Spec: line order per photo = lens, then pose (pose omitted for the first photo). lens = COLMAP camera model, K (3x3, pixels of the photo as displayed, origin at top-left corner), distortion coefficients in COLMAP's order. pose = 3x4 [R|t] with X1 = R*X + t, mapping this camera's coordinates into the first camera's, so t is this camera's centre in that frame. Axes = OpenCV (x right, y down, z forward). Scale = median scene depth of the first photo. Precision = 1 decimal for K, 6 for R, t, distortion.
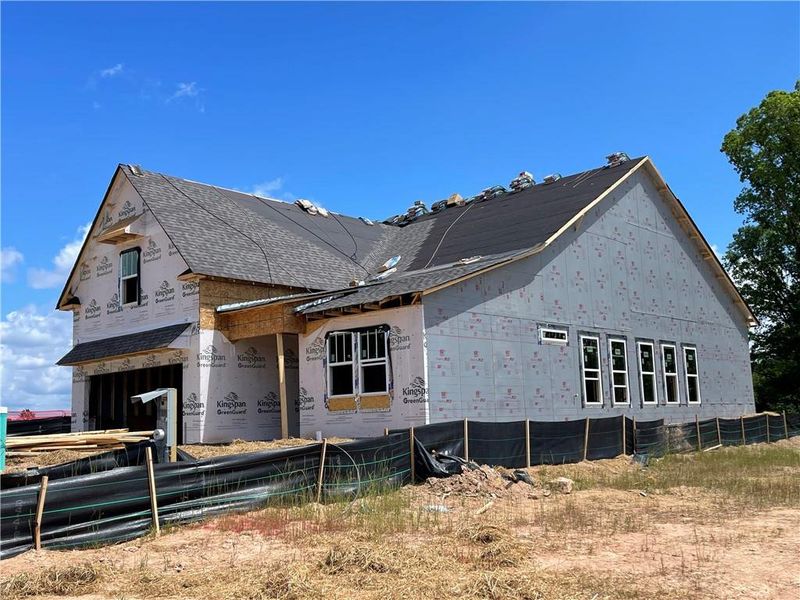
lens RADIAL K [[768.7, 0, 417.6], [0, 768.7, 299.7], [0, 0, 1]] dist [0.019654, 0.013539]
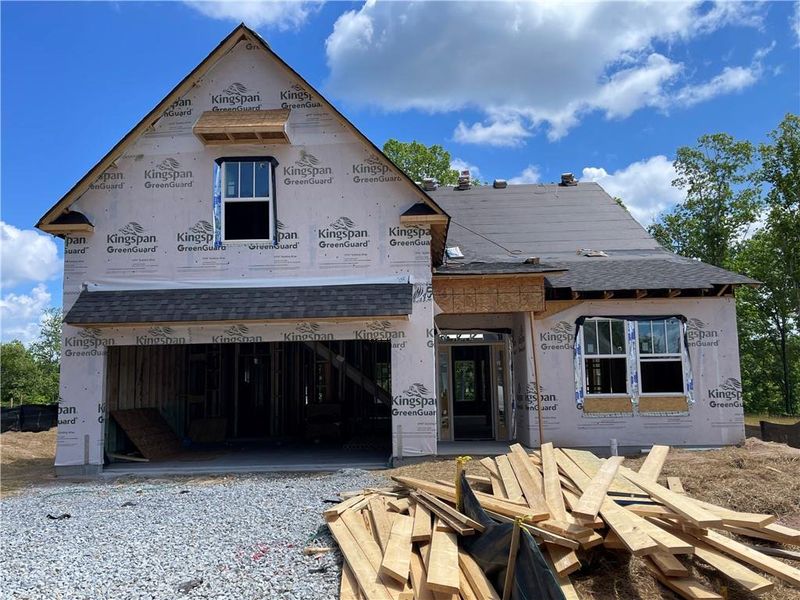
lens RADIAL K [[768.7, 0, 417.6], [0, 768.7, 299.7], [0, 0, 1]] dist [0.019654, 0.013539]
pose [[0.787499, 0.106237, 0.607090, -0.742497], [-0.106736, 0.993656, -0.035429, 0.071201], [-0.607003, -0.036898, 0.793843, 0.452593]]
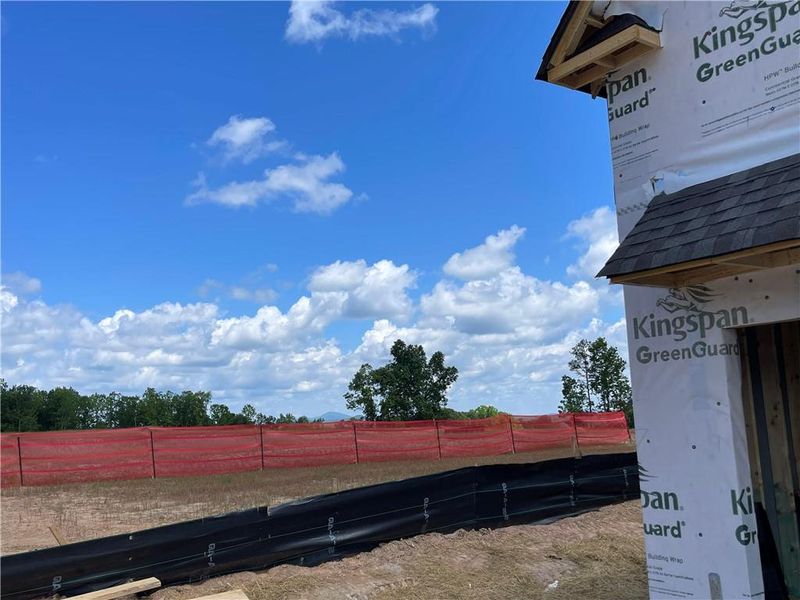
lens RADIAL K [[768.7, 0, 417.6], [0, 768.7, 299.7], [0, 0, 1]] dist [0.019654, 0.013539]
pose [[0.969235, -0.033258, -0.243880, -0.563118], [0.035418, 0.999363, 0.004476, 0.105694], [0.243576, -0.012976, 0.969795, 0.931633]]
